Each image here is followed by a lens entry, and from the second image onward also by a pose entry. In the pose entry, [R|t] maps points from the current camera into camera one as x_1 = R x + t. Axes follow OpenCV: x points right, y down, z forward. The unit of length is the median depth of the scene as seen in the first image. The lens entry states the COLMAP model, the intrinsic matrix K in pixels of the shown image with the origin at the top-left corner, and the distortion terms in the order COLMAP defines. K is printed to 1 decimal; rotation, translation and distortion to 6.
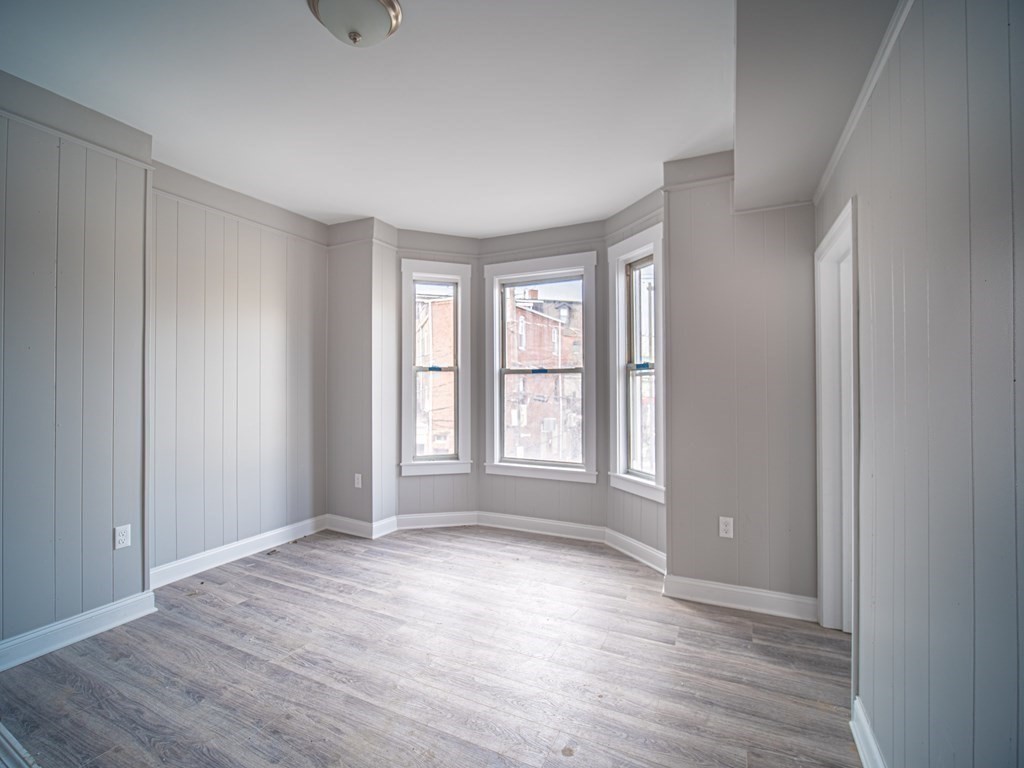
lens RADIAL K [[469.0, 0, 512.0], [0, 469.0, 384.0], [0, 0, 1]] dist [-0.001899, -0.000366]
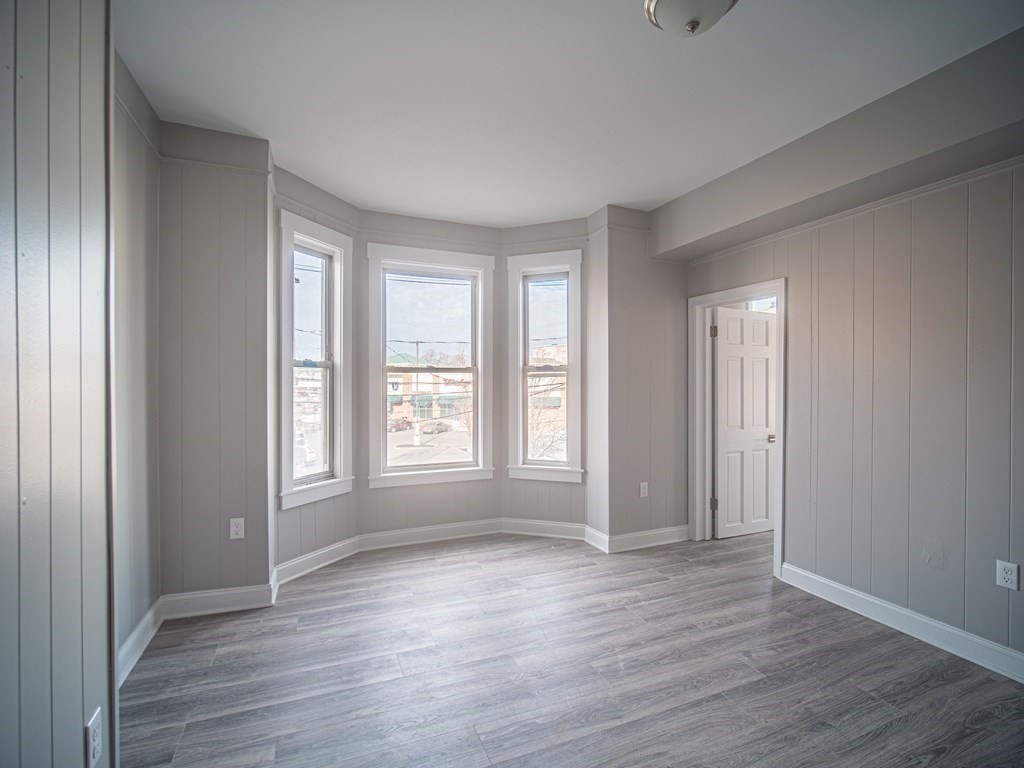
lens RADIAL K [[467.6, 0, 512.2], [0, 467.6, 389.2], [0, 0, 1]] dist [-0.002014, -0.000470]
pose [[0.667499, -0.009131, 0.744554, -0.618610], [-0.004074, 0.999865, 0.015915, -0.004829], [-0.744599, -0.013657, 0.667372, 0.294366]]
